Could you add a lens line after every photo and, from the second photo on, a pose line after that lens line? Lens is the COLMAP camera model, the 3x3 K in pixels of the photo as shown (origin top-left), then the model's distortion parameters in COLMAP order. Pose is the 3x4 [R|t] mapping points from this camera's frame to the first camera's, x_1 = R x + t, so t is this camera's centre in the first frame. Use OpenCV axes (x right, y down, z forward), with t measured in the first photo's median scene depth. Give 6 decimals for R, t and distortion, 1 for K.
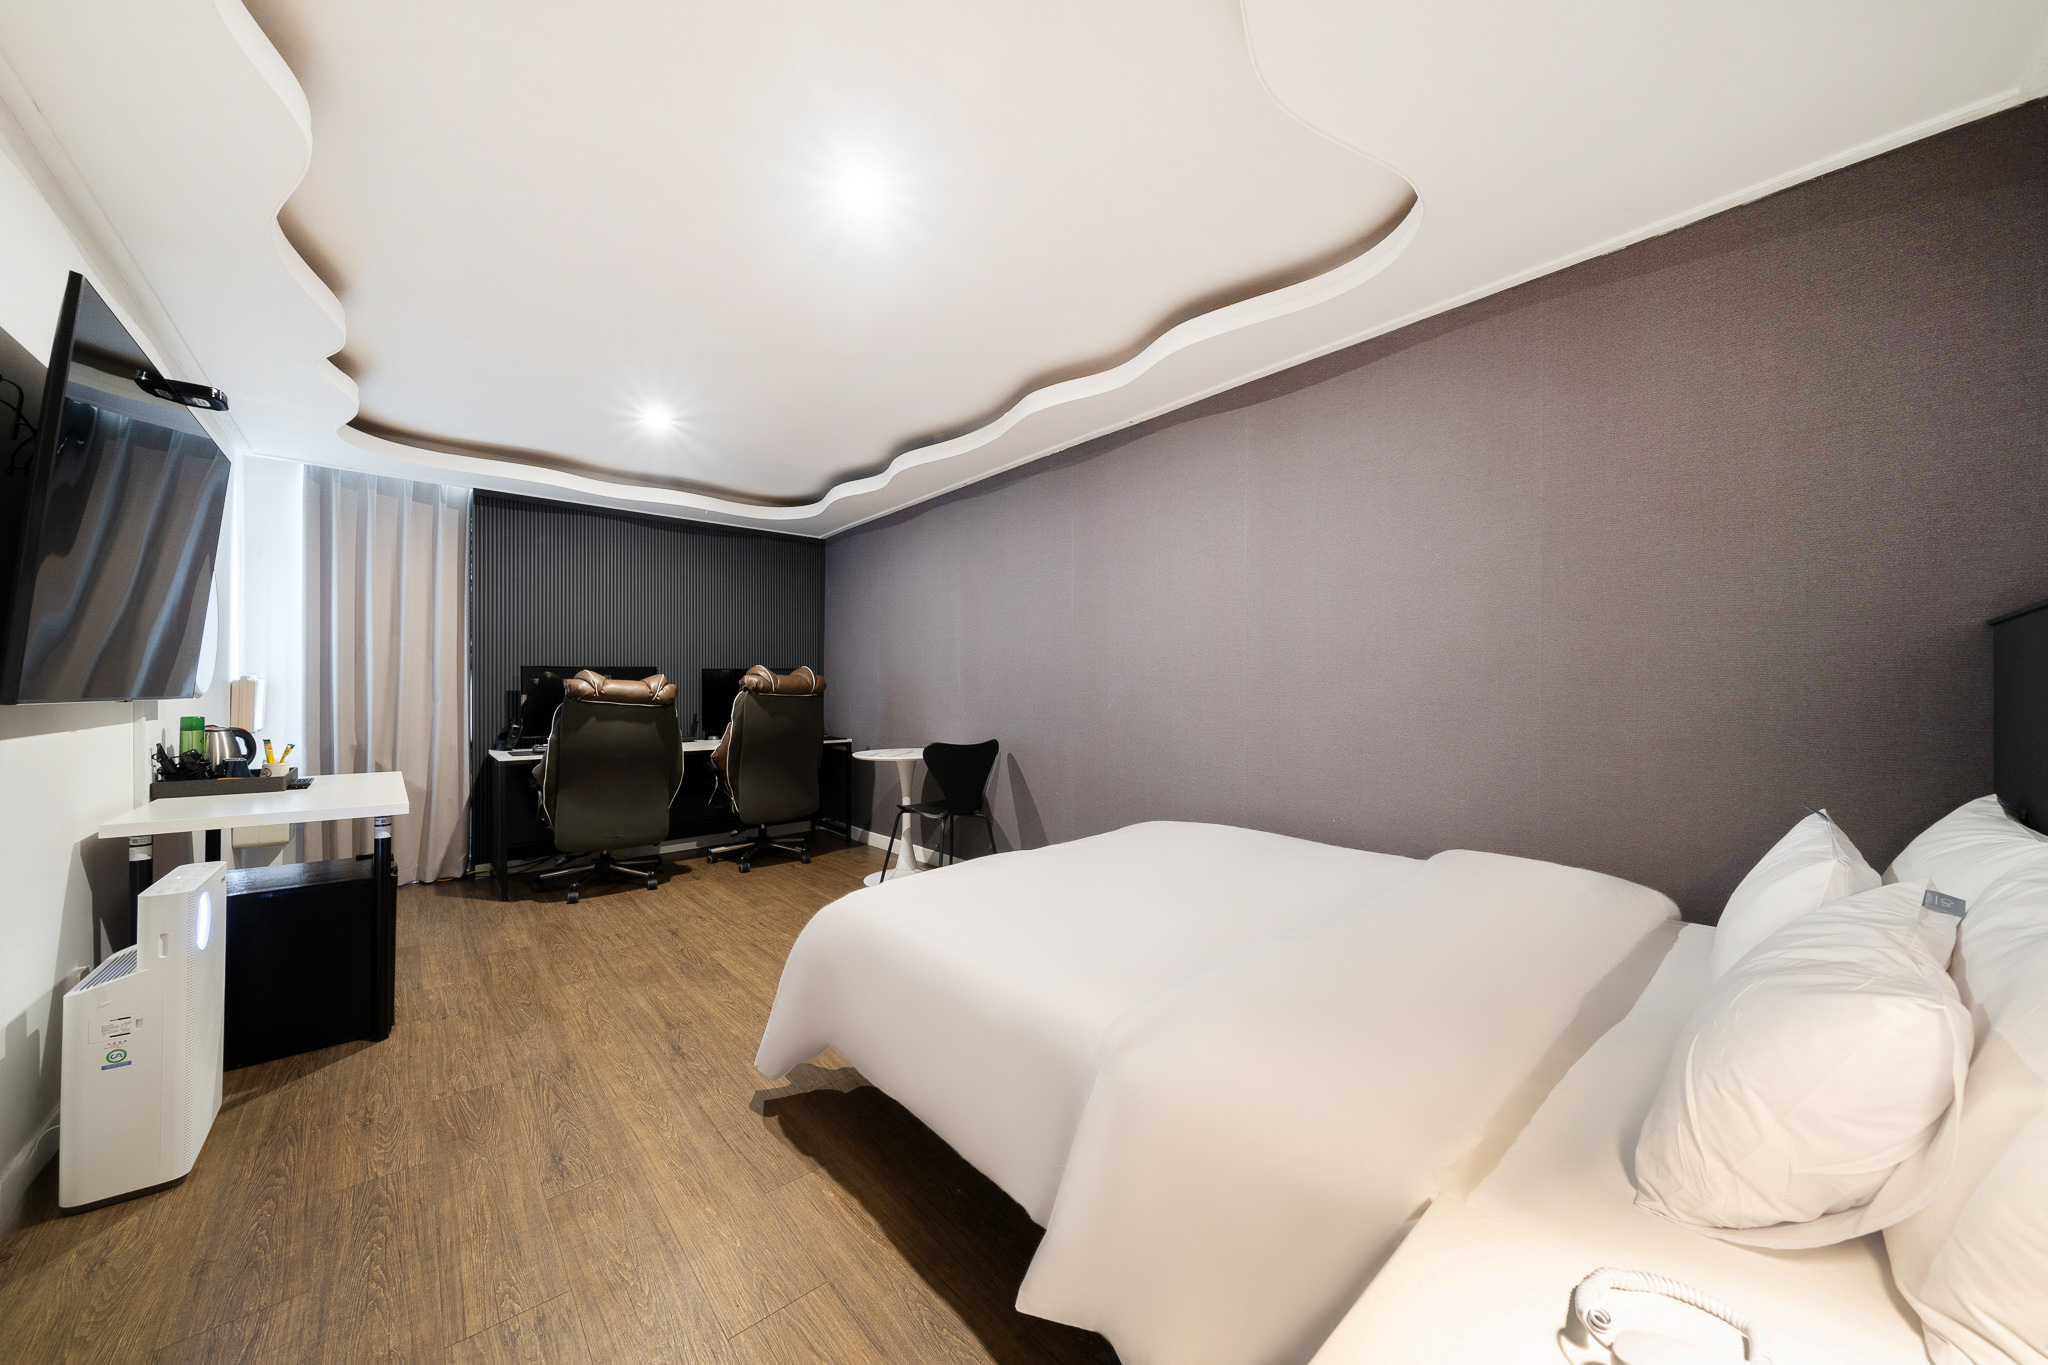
lens RADIAL K [[721.6, 0, 1019.9], [0, 721.6, 689.4], [0, 0, 1]] dist [-0.000674, -0.000025]
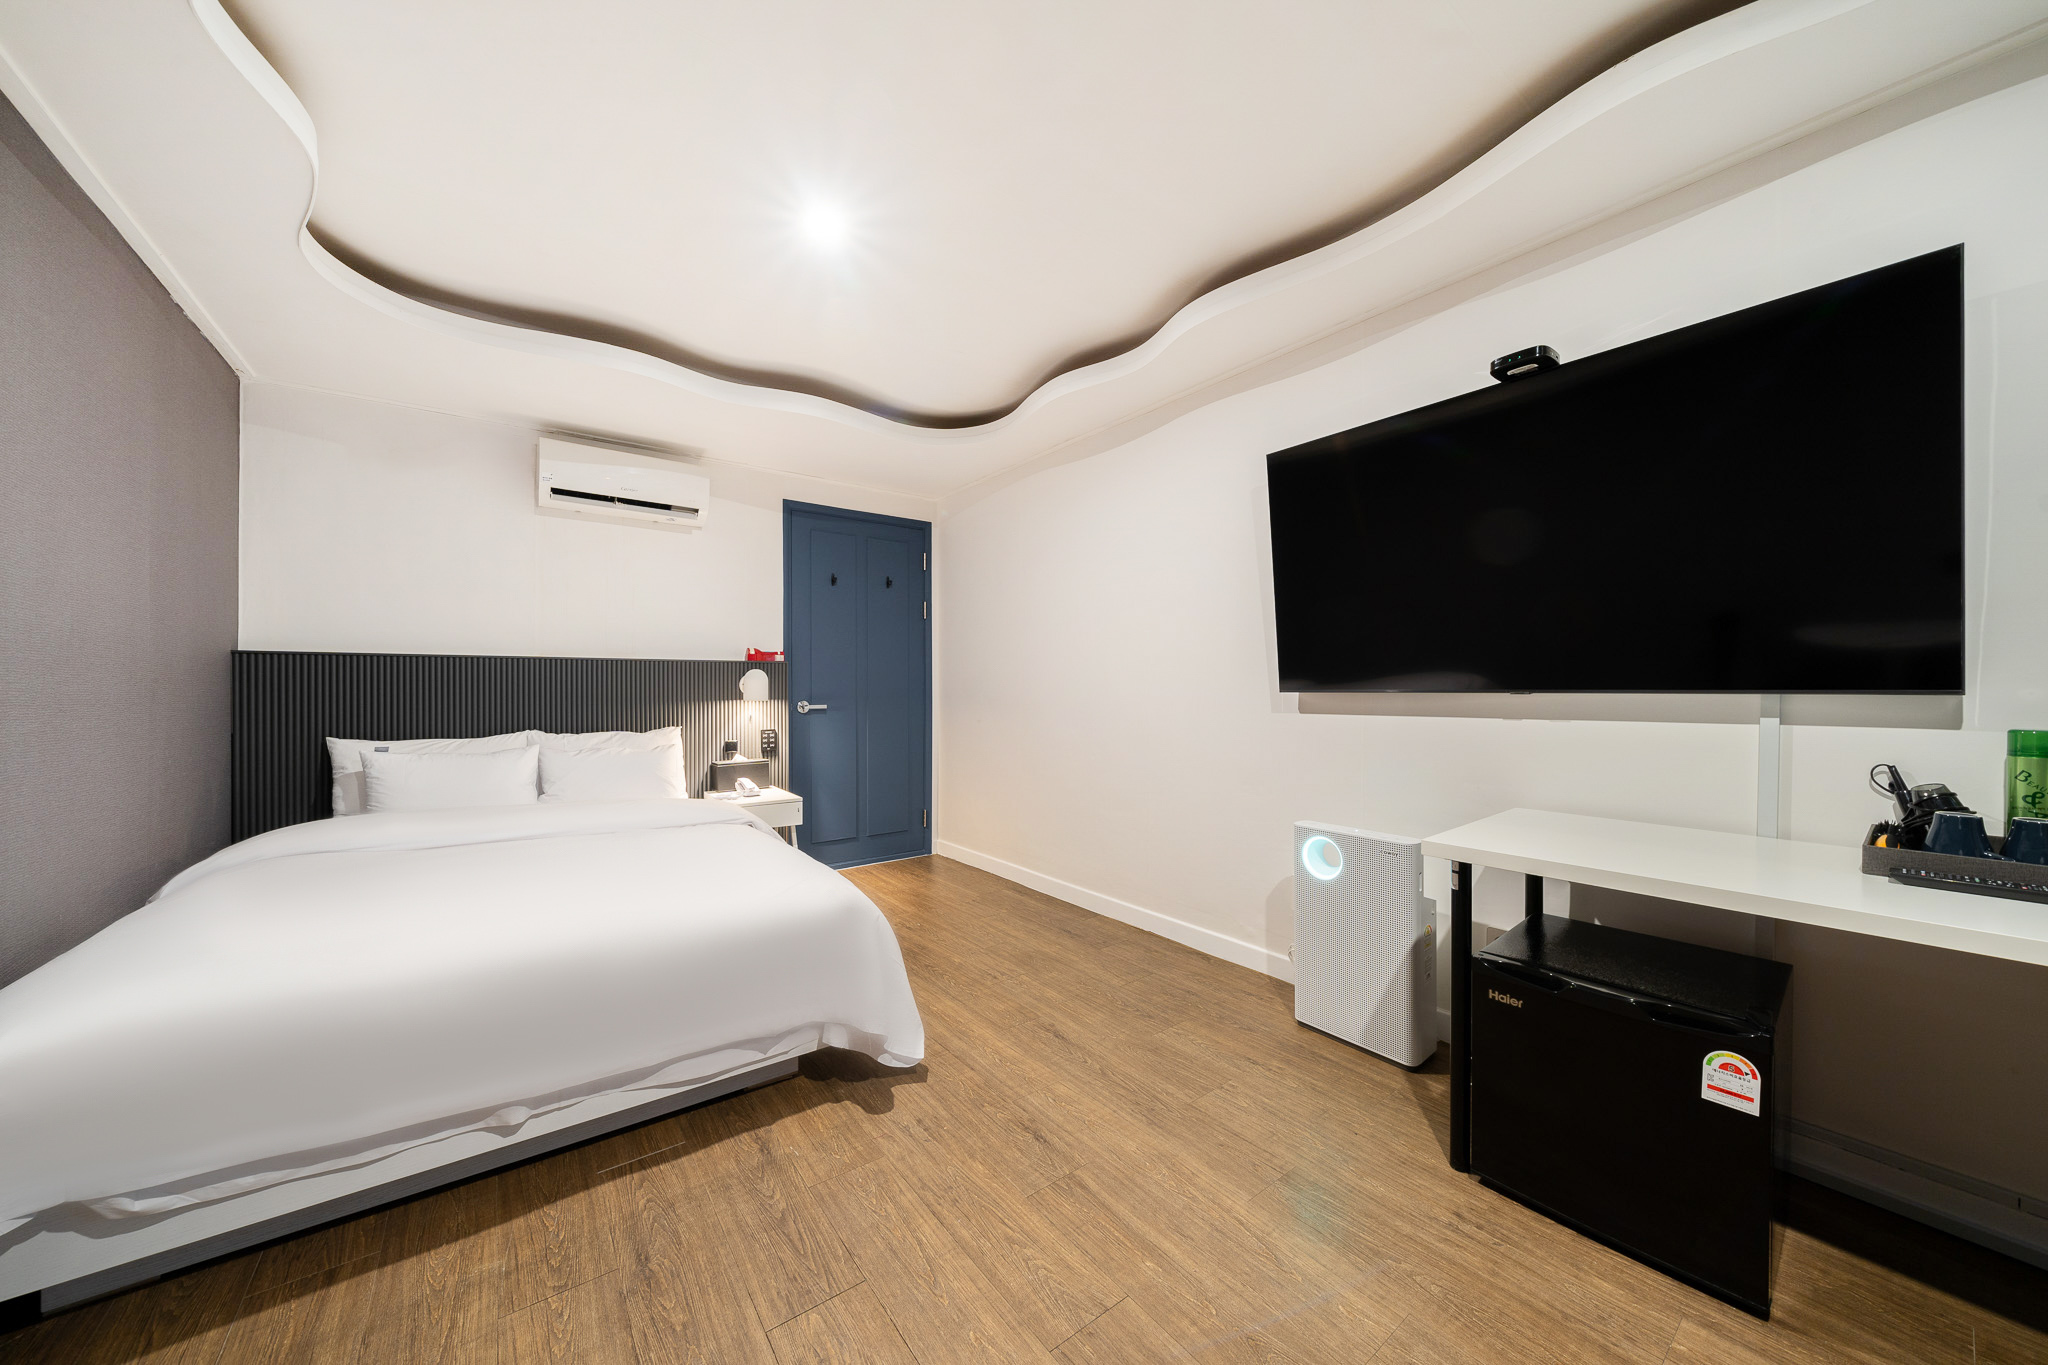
lens RADIAL K [[721.6, 0, 1019.9], [0, 721.6, 689.4], [0, 0, 1]] dist [-0.000674, -0.000025]
pose [[-0.996877, 0.003114, 0.078910, -0.510210], [0.003170, 0.999995, 0.000584, 0.006205], [-0.078908, 0.000832, -0.996882, 1.761731]]
